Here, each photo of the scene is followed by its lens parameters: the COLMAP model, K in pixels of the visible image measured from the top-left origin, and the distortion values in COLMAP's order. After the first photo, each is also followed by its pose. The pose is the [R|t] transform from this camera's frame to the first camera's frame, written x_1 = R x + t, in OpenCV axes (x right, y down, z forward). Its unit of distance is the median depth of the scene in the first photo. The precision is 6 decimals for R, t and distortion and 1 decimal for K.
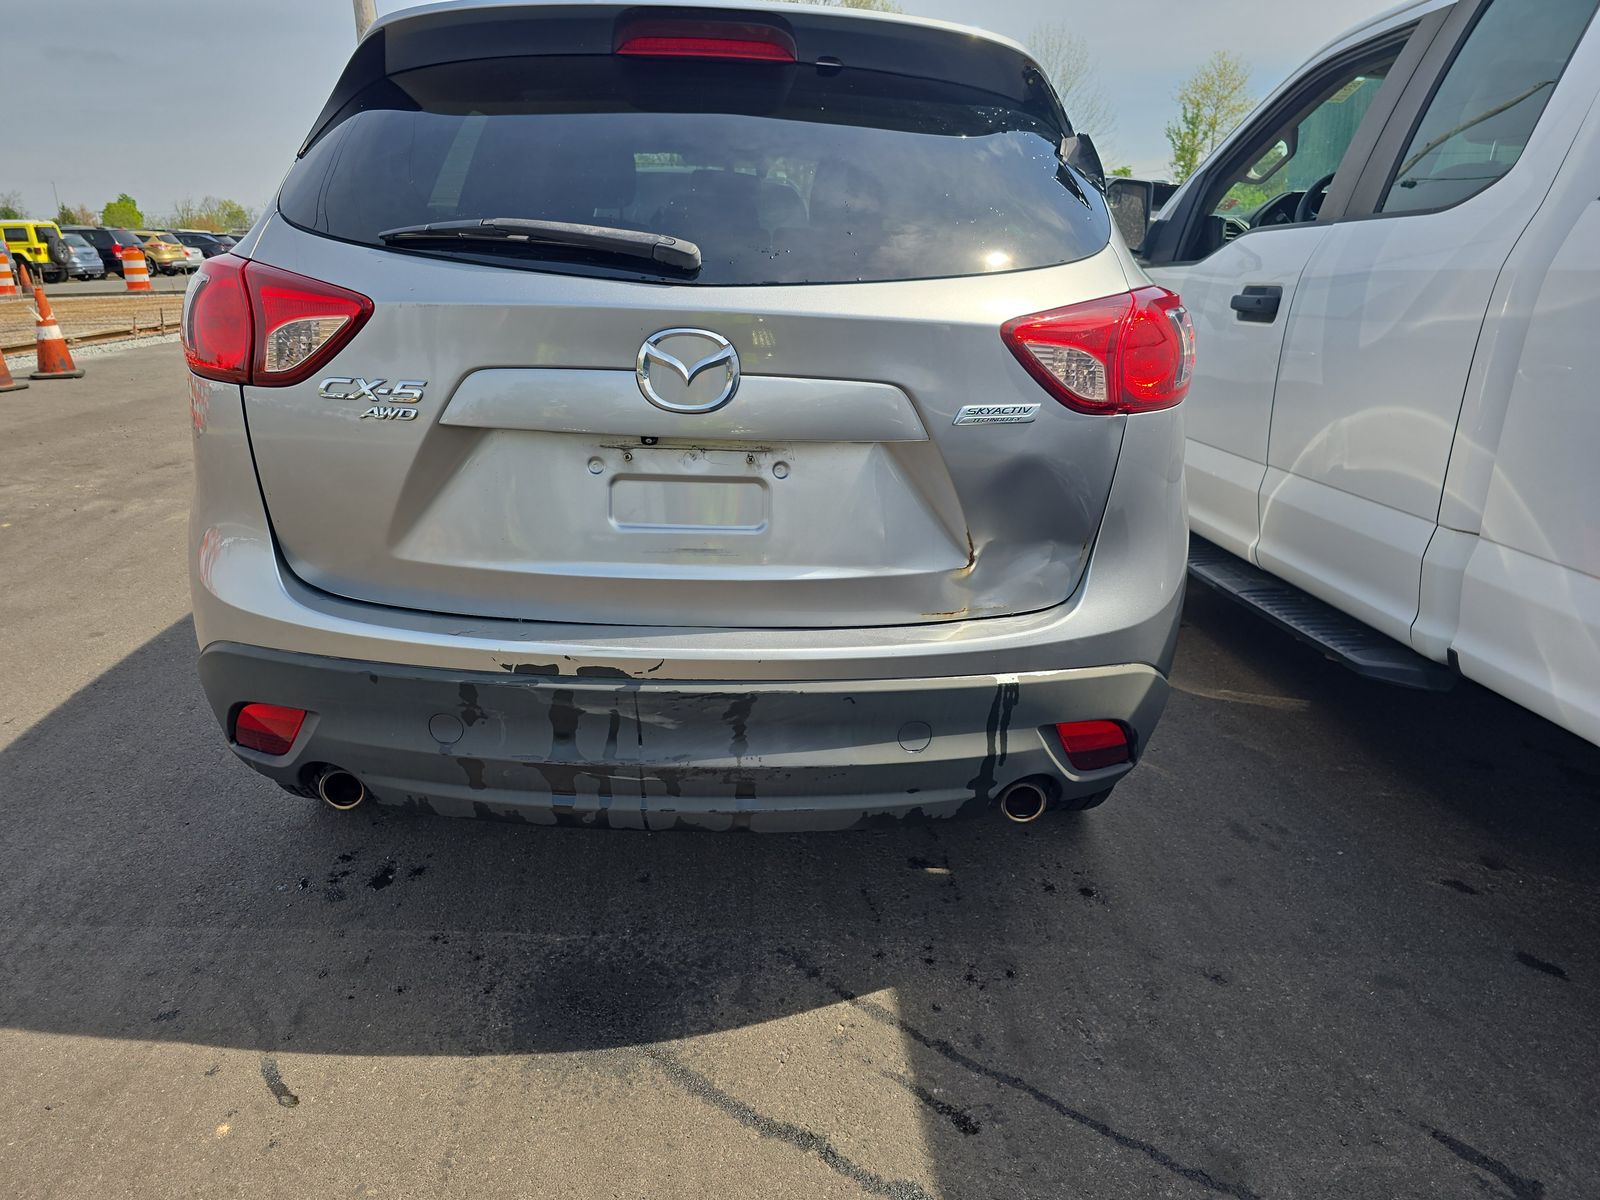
lens RADIAL K [[1079.3, 0, 800.0], [0, 1079.3, 600.0], [0, 0, 1]] dist [0.058699, -0.065045]
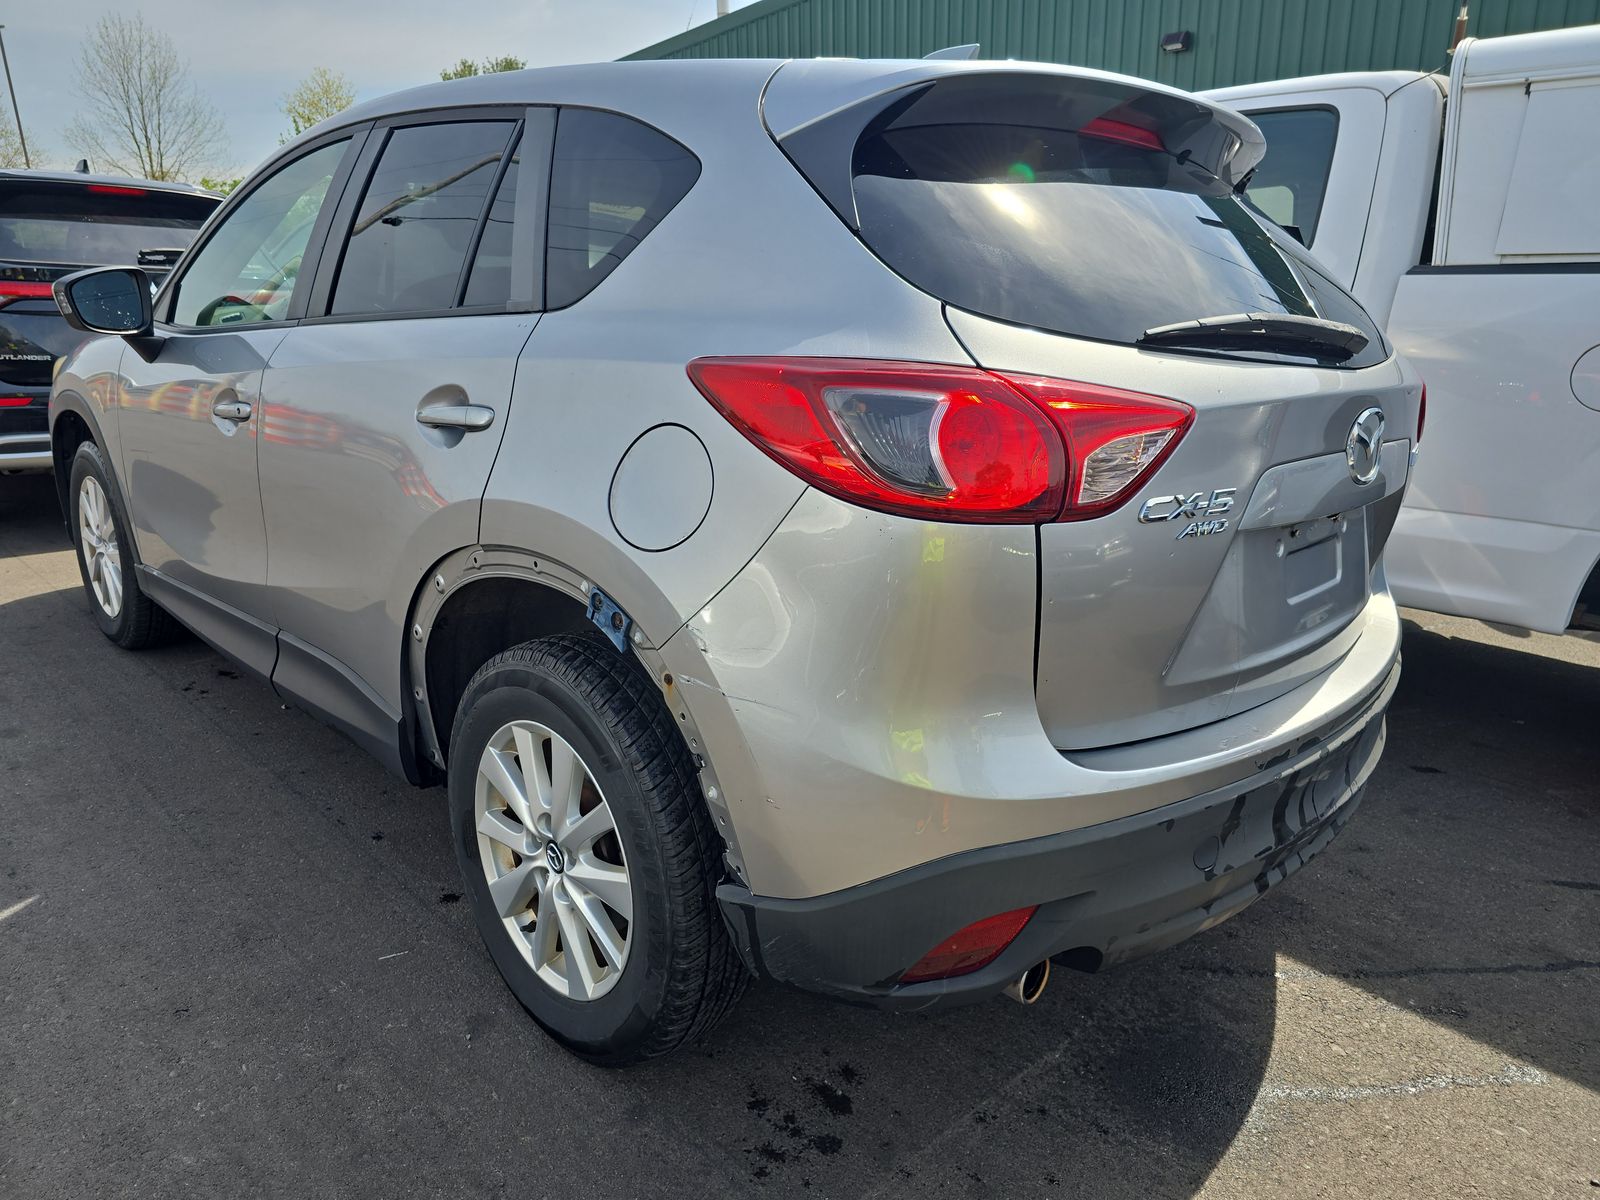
lens RADIAL K [[1061.9, 0, 801.0], [0, 1061.9, 589.3], [0, 0, 1]] dist [0.006466, 0.002148]
pose [[0.742516, -0.191261, 0.641941, -1.066647], [0.200197, 0.977929, 0.059803, -0.214613], [-0.639211, 0.084110, 0.764418, 0.481326]]
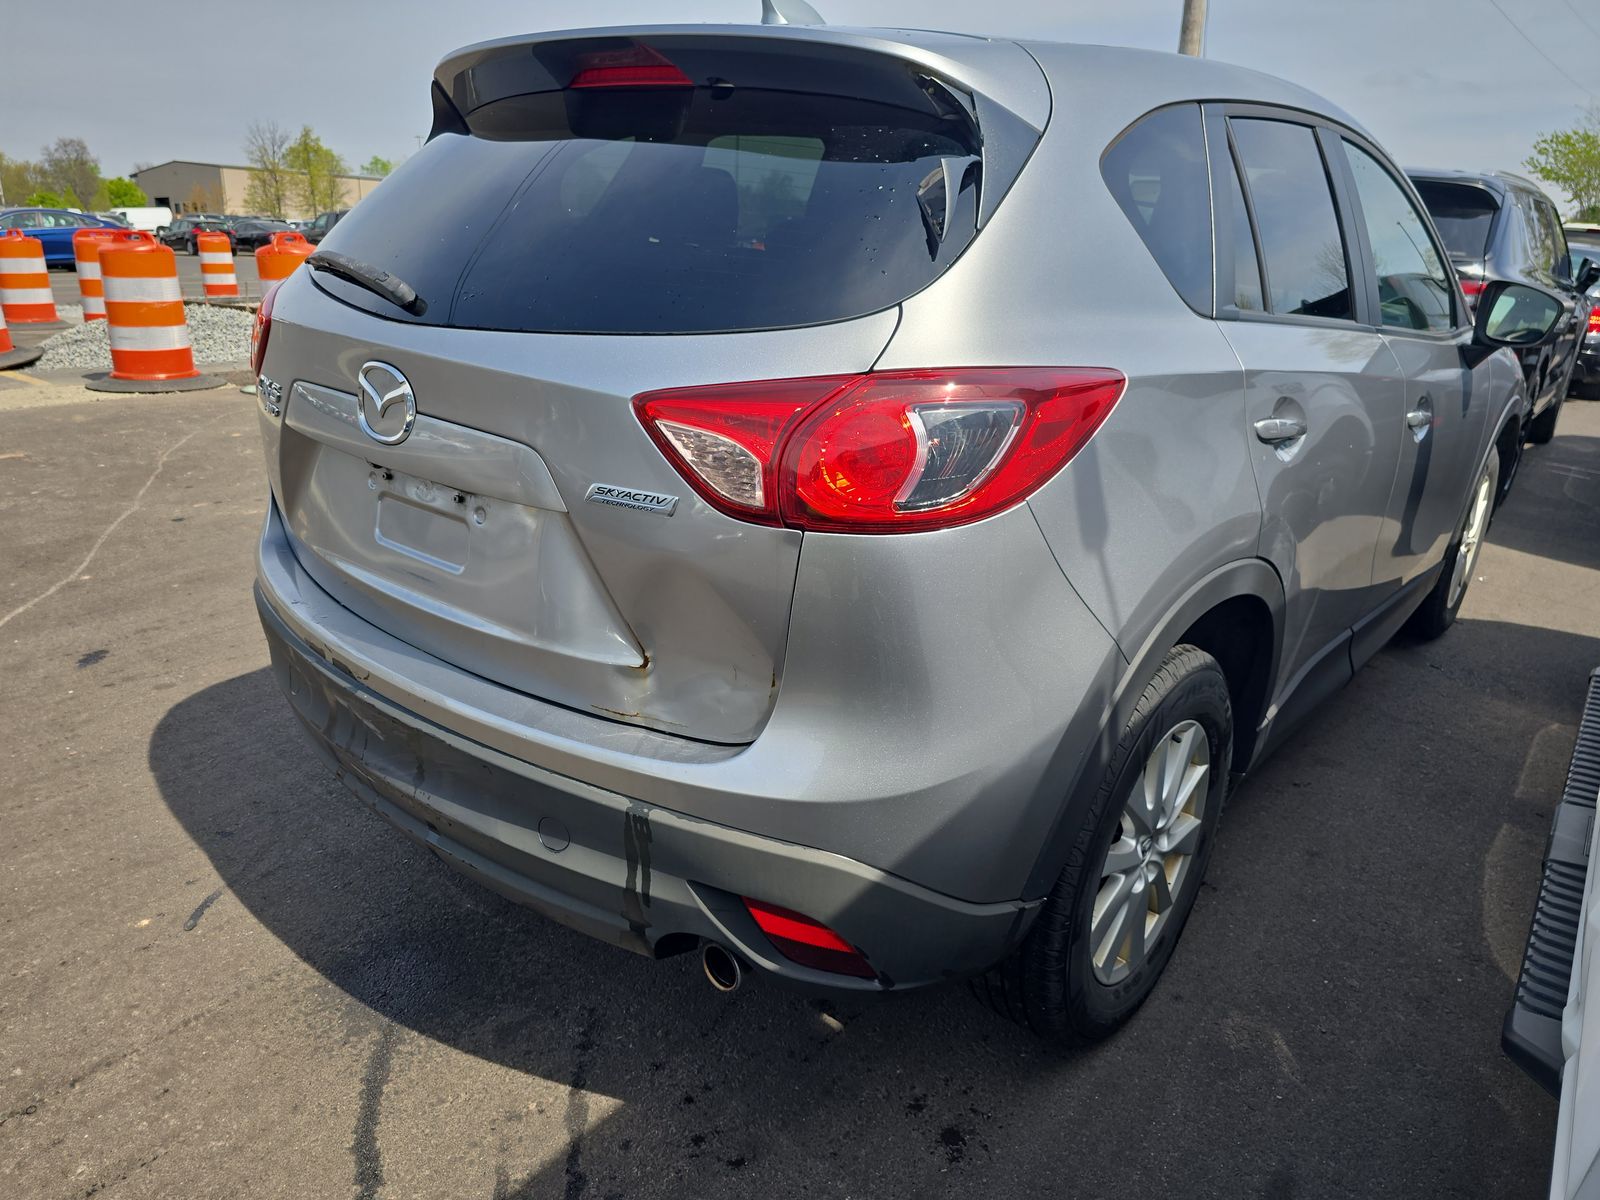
lens RADIAL K [[1120.0, 0, 801.1], [0, 1120.0, 578.9], [0, 0, 1]] dist [0.004767, 0.000374]
pose [[0.742508, 0.219481, -0.632858, 0.778892], [-0.223733, 0.971797, 0.074531, -0.189187], [0.631368, 0.086251, 0.770672, 0.383578]]
